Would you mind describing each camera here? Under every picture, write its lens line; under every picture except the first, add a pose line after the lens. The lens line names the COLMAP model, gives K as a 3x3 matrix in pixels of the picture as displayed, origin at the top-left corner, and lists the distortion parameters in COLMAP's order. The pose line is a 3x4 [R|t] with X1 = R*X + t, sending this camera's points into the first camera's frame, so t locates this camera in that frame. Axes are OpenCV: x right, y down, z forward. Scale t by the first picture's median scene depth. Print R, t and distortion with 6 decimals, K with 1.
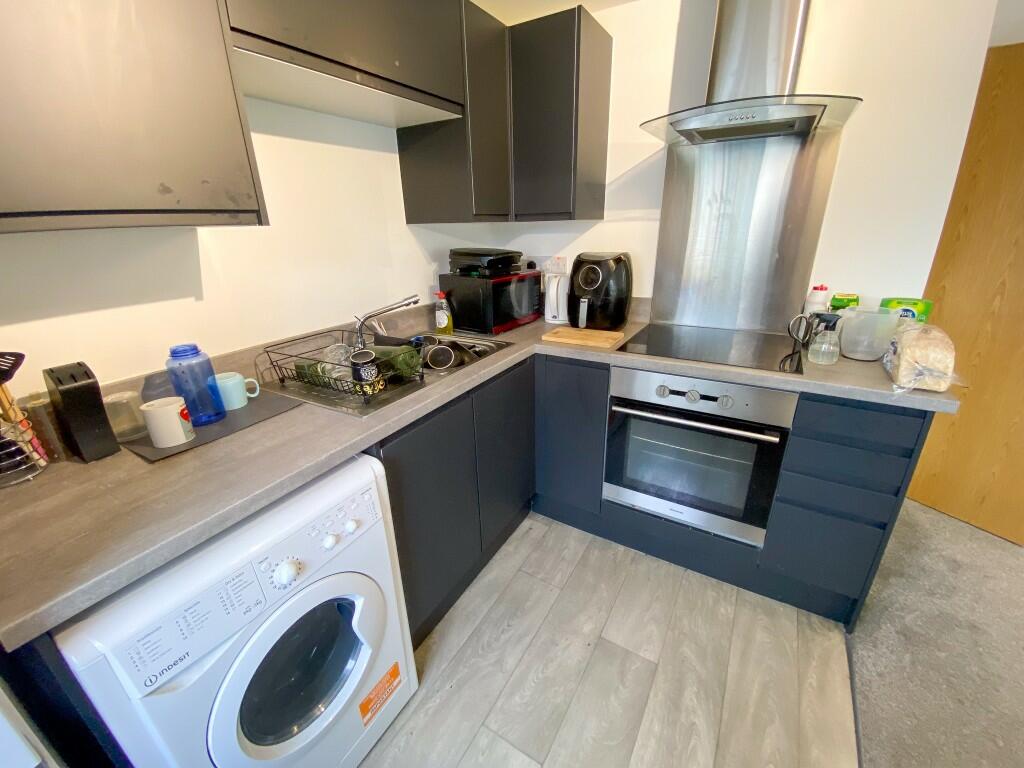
lens RADIAL K [[412.3, 0, 513.7], [0, 412.3, 384.1], [0, 0, 1]] dist [0.041143, -0.032195]
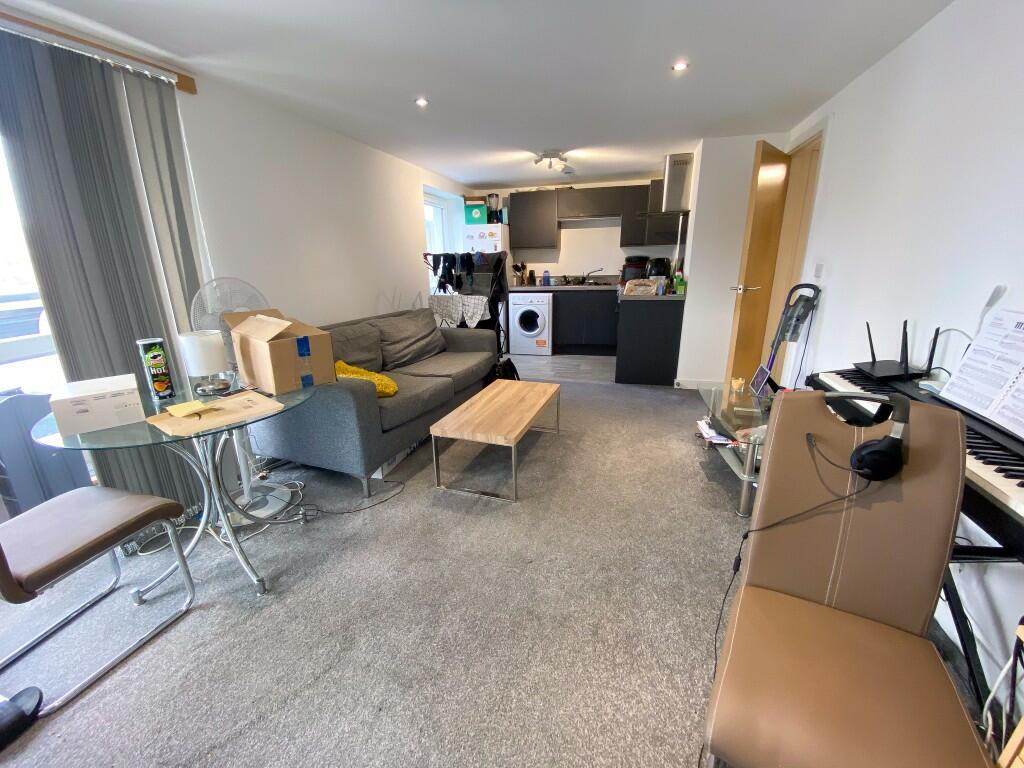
lens RADIAL K [[412.3, 0, 513.7], [0, 412.3, 384.1], [0, 0, 1]] dist [0.041143, -0.032195]
pose [[0.268950, 0.292205, -0.917759, 3.310045], [-0.345252, 0.918794, 0.191358, 0.286189], [0.899148, 0.265393, 0.347994, -0.665690]]
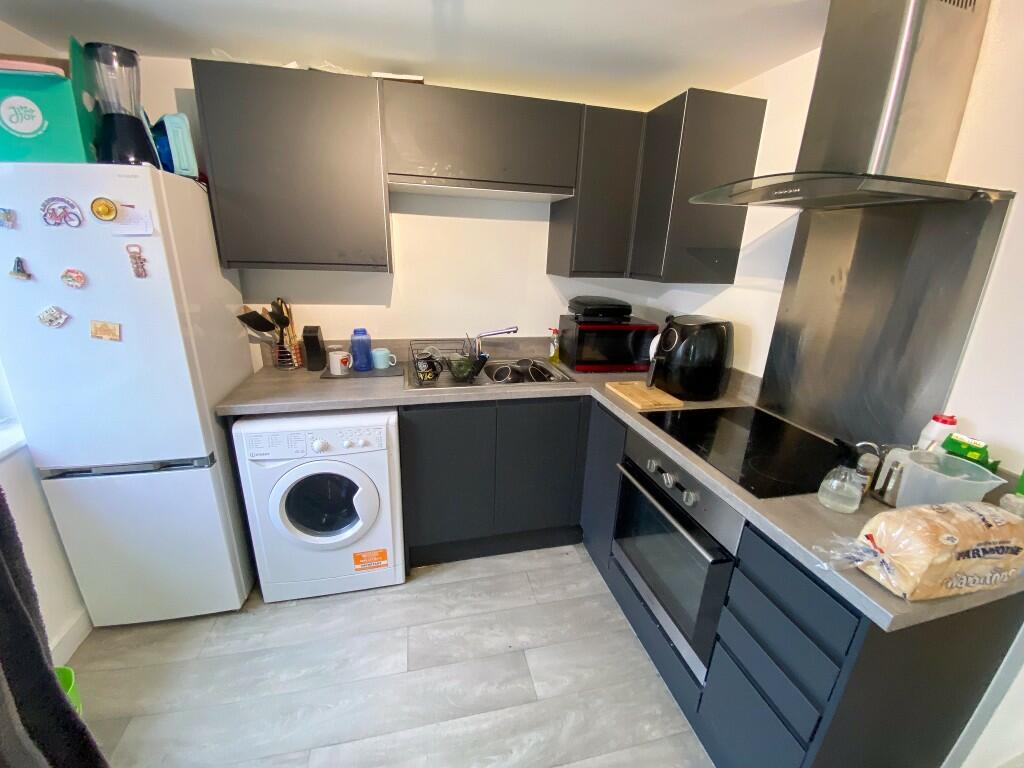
lens RADIAL K [[412.3, 0, 513.7], [0, 412.3, 384.1], [0, 0, 1]] dist [0.041143, -0.032195]
pose [[0.702959, 0.260025, -0.661994, 0.750733], [-0.304111, 0.951285, 0.050726, -0.114882], [0.642935, 0.165662, 0.747790, 0.040928]]
